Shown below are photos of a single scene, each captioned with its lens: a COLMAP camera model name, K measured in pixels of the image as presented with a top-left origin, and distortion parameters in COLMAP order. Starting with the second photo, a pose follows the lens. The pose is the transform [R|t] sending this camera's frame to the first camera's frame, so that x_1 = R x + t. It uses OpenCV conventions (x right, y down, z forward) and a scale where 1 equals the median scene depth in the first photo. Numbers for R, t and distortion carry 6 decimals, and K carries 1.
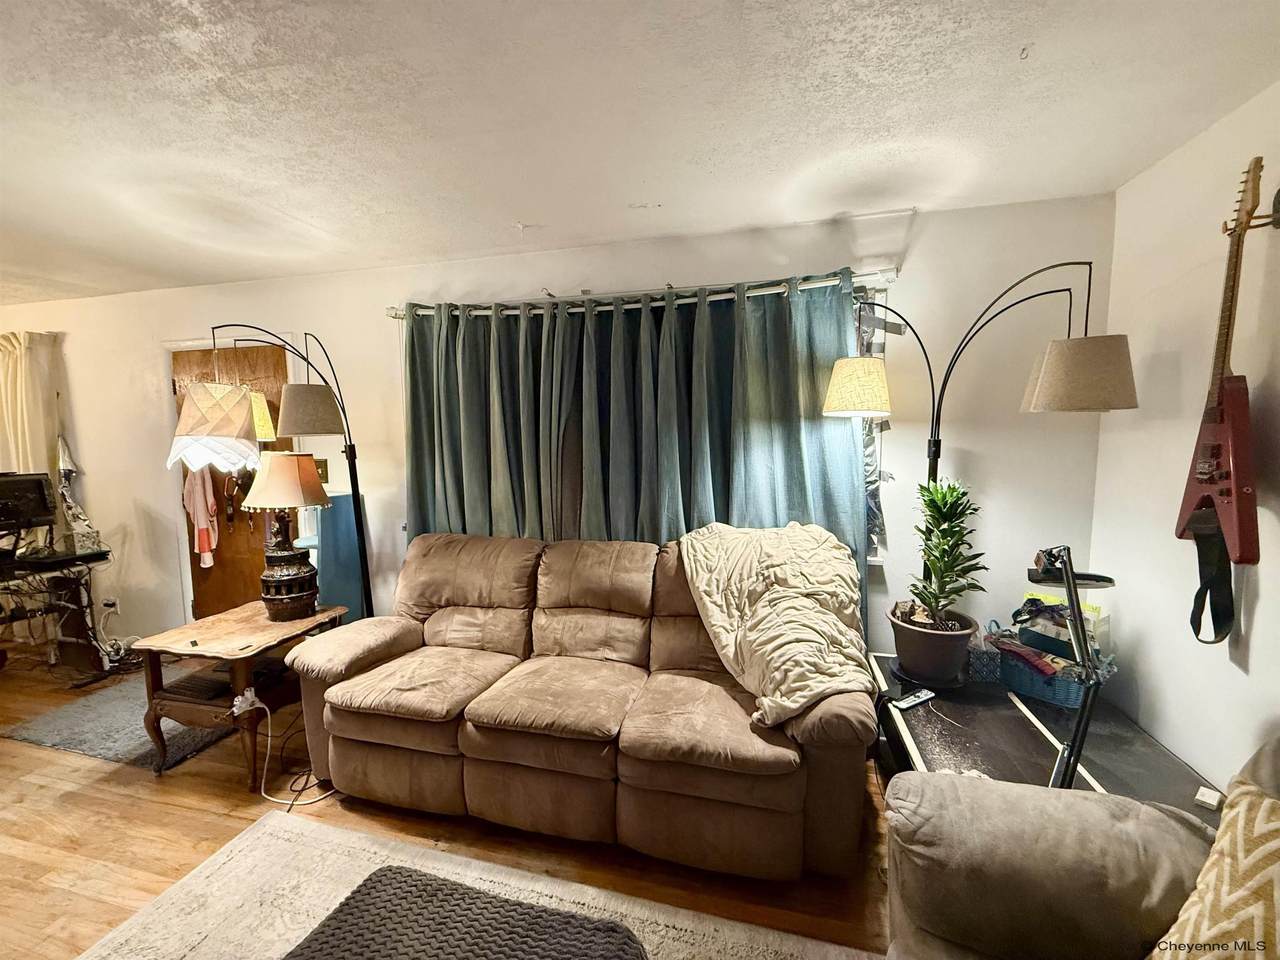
lens RADIAL K [[507.0, 0, 640.0], [0, 507.0, 480.0], [0, 0, 1]] dist [-0.002966, -0.000262]
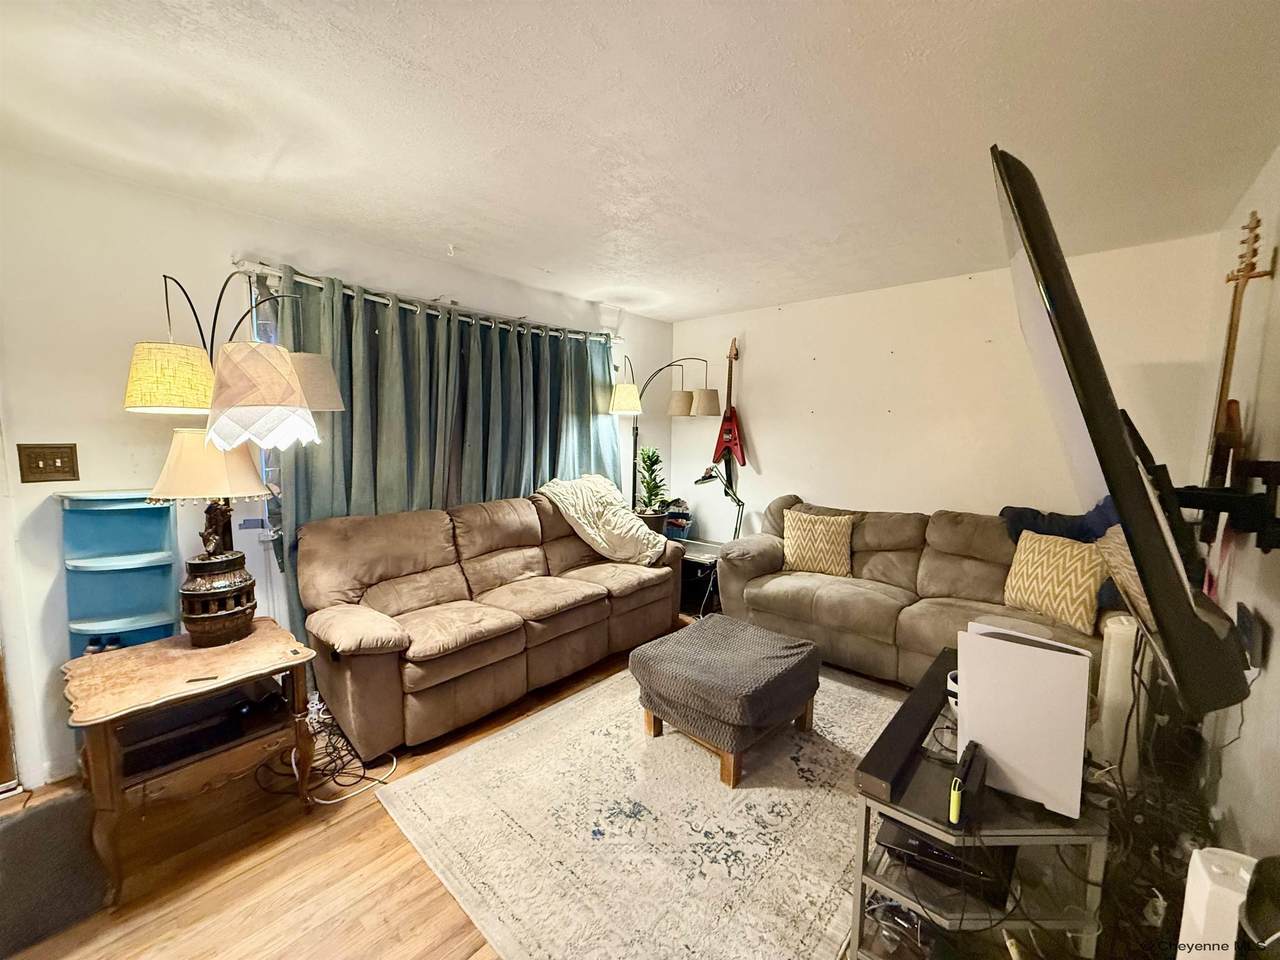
lens RADIAL K [[507.0, 0, 640.0], [0, 507.0, 480.0], [0, 0, 1]] dist [-0.002966, -0.000262]
pose [[0.460393, -0.073413, 0.884674, -1.157352], [0.069909, 0.996478, 0.046310, 0.036449], [-0.884958, 0.040526, 0.463904, 0.056748]]
